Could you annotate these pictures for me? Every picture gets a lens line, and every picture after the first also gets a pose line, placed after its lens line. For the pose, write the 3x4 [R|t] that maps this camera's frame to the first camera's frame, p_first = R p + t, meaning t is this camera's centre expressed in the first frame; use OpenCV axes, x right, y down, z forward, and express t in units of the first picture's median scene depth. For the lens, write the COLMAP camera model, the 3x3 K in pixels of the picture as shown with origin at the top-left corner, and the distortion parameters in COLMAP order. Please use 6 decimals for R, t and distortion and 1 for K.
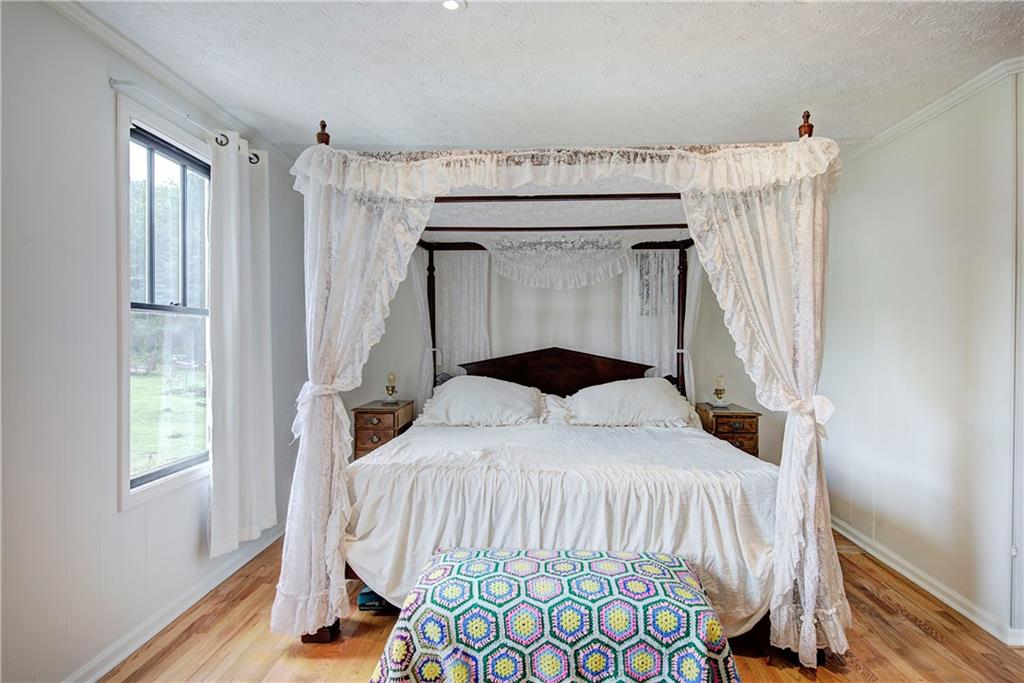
lens RADIAL K [[565.7, 0, 510.3], [0, 565.7, 337.6], [0, 0, 1]] dist [0.006483, -0.002772]
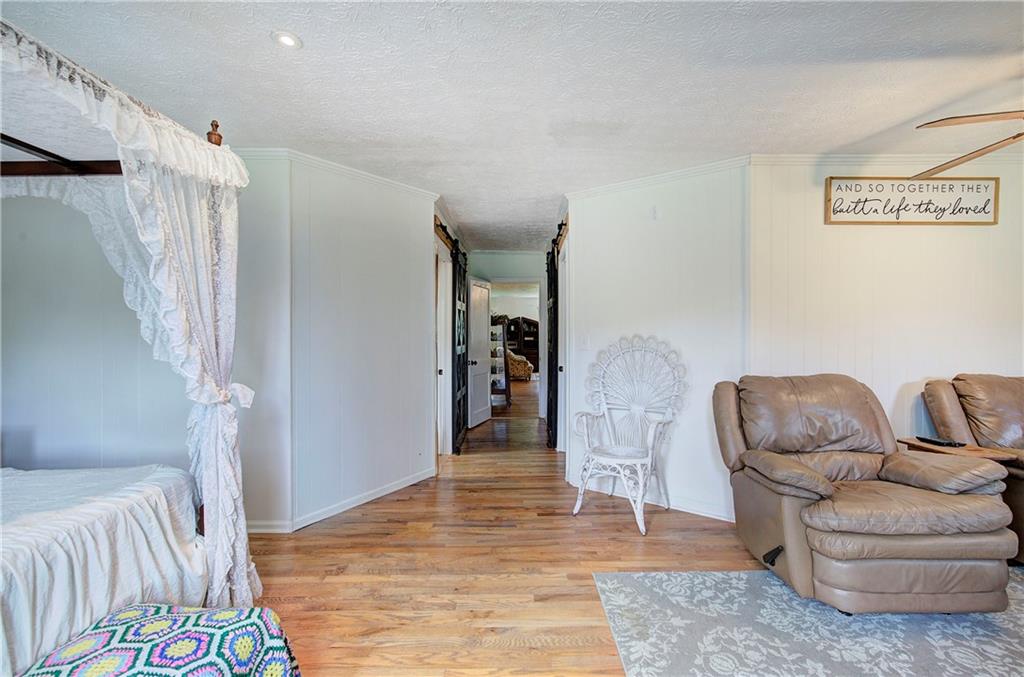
lens RADIAL K [[438.3, 0, 515.9], [0, 438.3, 337.8], [0, 0, 1]] dist [0.007022, -0.002032]
pose [[-0.058671, -0.010023, 0.998227, -0.334788], [0.001984, 0.999946, 0.010157, 0.003616], [-0.998275, 0.002577, -0.058648, 0.468641]]
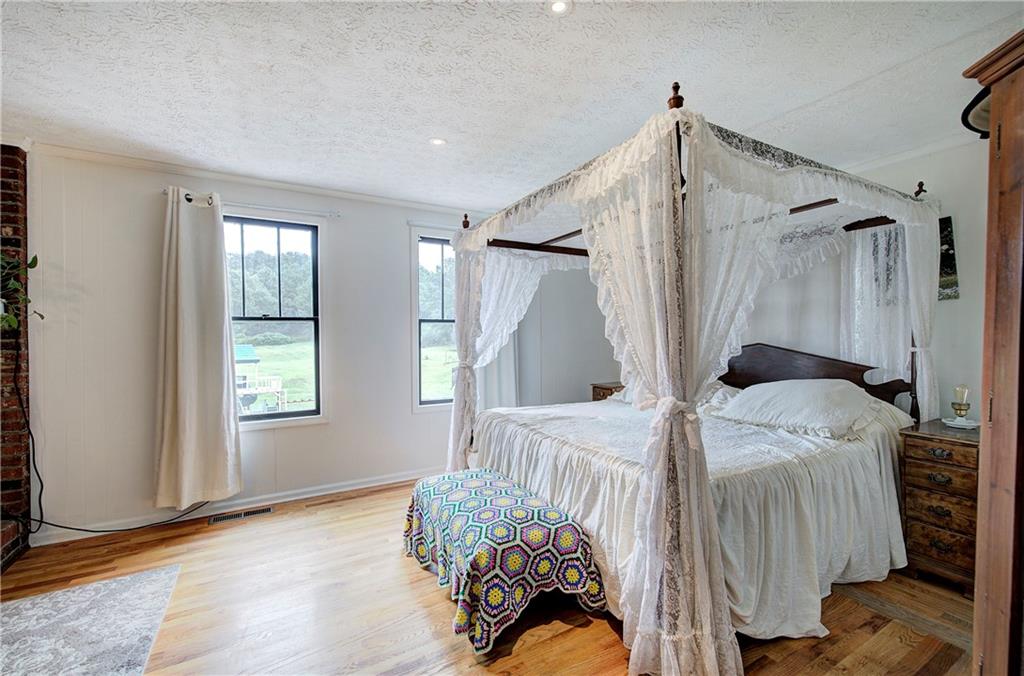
lens RADIAL K [[438.3, 0, 515.7], [0, 438.3, 338.1], [0, 0, 1]] dist [0.007022, -0.002032]
pose [[0.548471, 0.001529, -0.836168, 0.943606], [0.005705, 0.999968, 0.005570, 0.003156], [0.836150, -0.007826, 0.548445, 0.390826]]
